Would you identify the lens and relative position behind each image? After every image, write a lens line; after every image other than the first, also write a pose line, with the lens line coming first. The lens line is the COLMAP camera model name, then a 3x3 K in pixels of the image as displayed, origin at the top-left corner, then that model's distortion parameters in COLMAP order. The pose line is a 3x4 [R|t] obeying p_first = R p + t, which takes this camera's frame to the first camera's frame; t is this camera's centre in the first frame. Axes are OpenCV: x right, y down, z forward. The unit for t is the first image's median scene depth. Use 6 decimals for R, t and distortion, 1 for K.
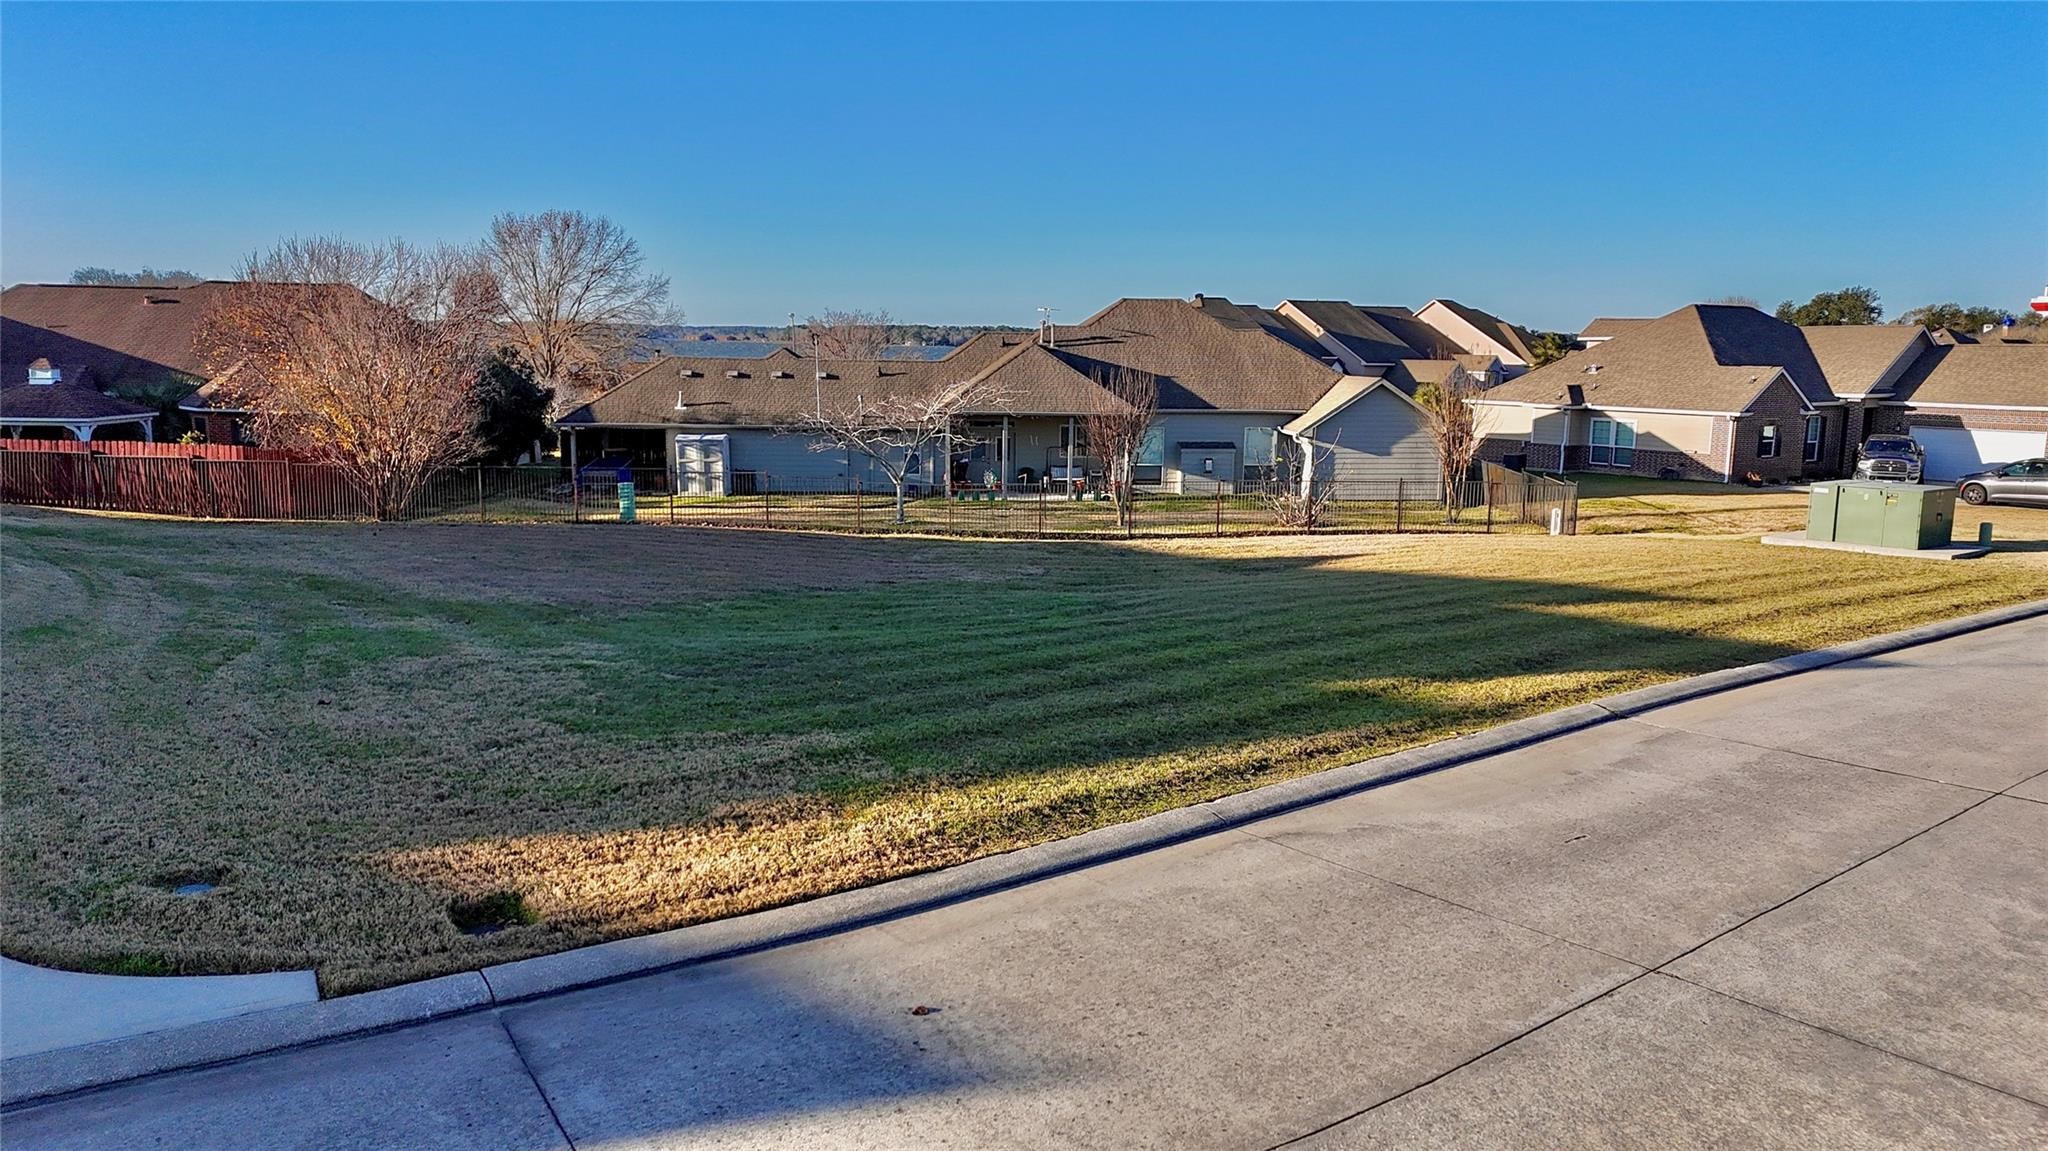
lens RADIAL K [[1480.0, 0, 1029.9], [0, 1480.0, 581.0], [0, 0, 1]] dist [0.110249, -0.113805]
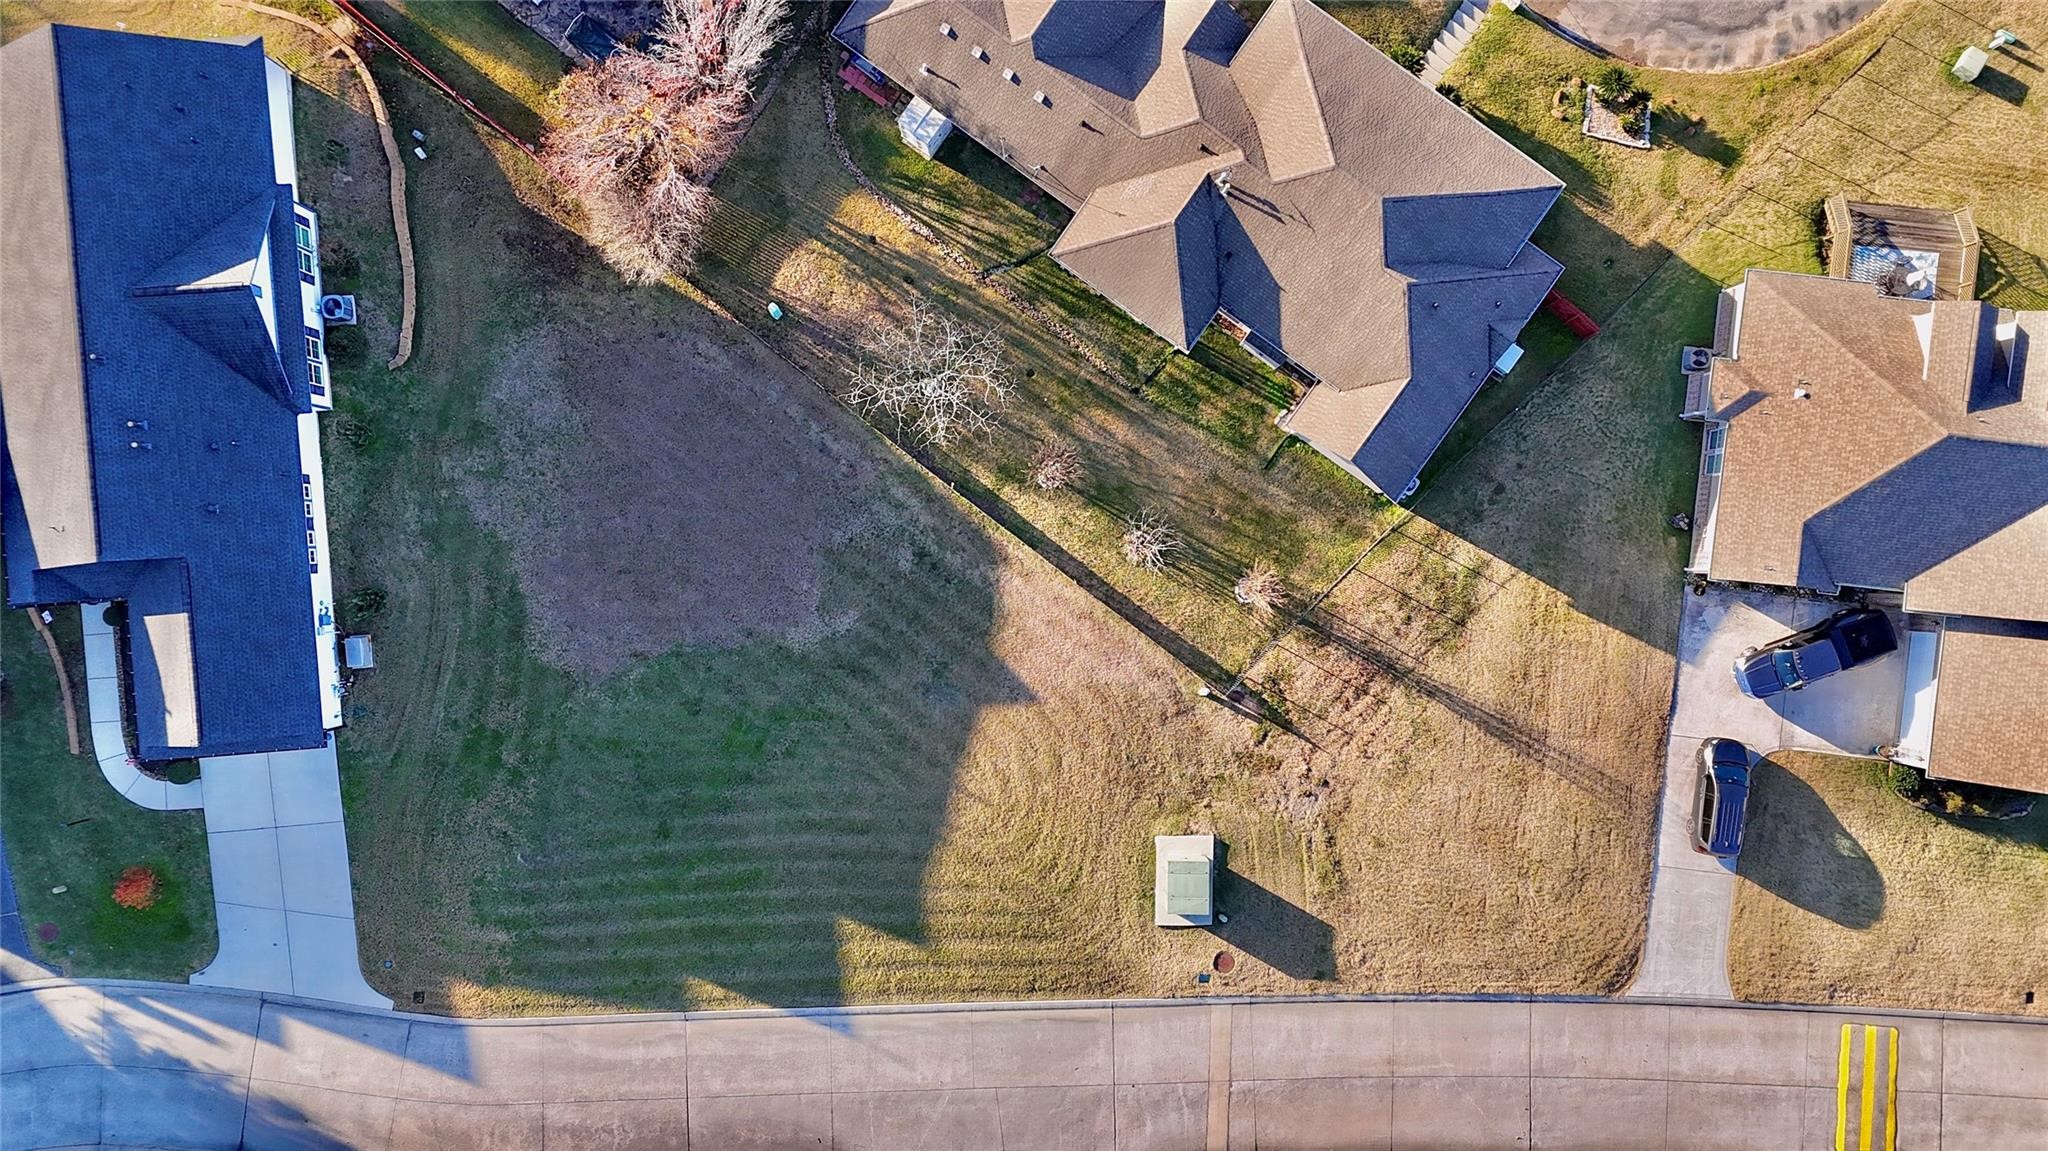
lens RADIAL K [[1497.0, 0, 1028.1], [0, 1497.0, 558.0], [0, 0, 1]] dist [0.099039, -0.108349]
pose [[0.762012, 0.647562, -0.000518, 0.084988], [-0.102315, 0.121188, 0.987342, -1.275303], [0.639428, -0.752314, 0.158602, 0.561698]]
